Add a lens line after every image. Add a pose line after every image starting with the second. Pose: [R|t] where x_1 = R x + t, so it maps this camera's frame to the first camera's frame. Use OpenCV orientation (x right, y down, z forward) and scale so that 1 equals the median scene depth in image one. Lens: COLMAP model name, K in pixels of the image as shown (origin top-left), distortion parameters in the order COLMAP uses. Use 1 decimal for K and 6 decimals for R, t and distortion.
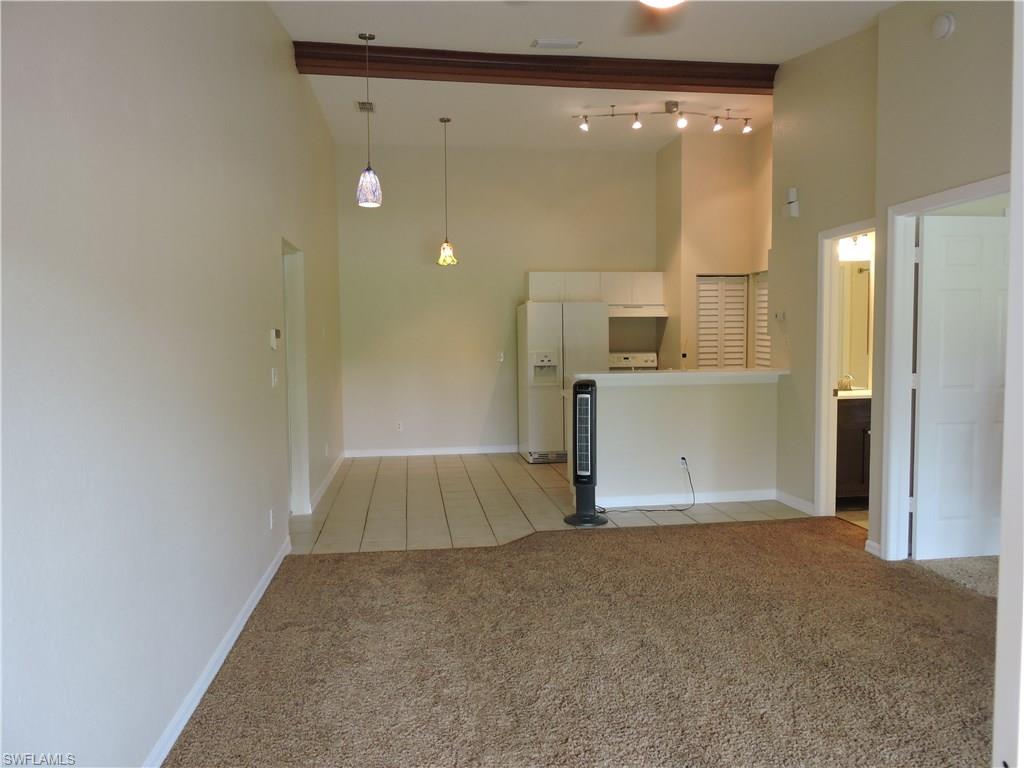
lens RADIAL K [[728.5, 0, 510.9], [0, 728.5, 399.3], [0, 0, 1]] dist [-0.003574, -0.000901]
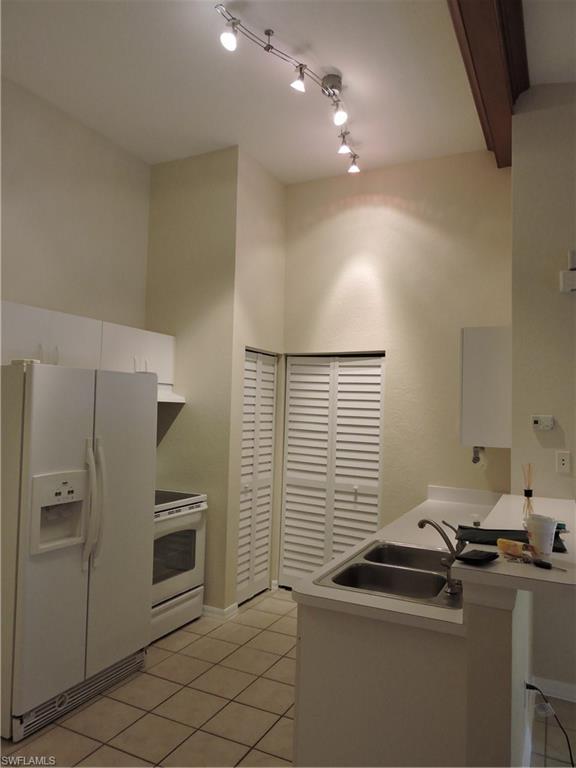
lens RADIAL K [[546.4, 0, 287.9], [0, 546.4, 387.3], [0, 0, 1]] dist [-0.003574, -0.000901]
pose [[0.571674, 0.062849, 0.818070, -0.154185], [0.034405, 0.994349, -0.100434, -0.078656], [-0.819759, 0.085561, 0.566281, 0.677014]]
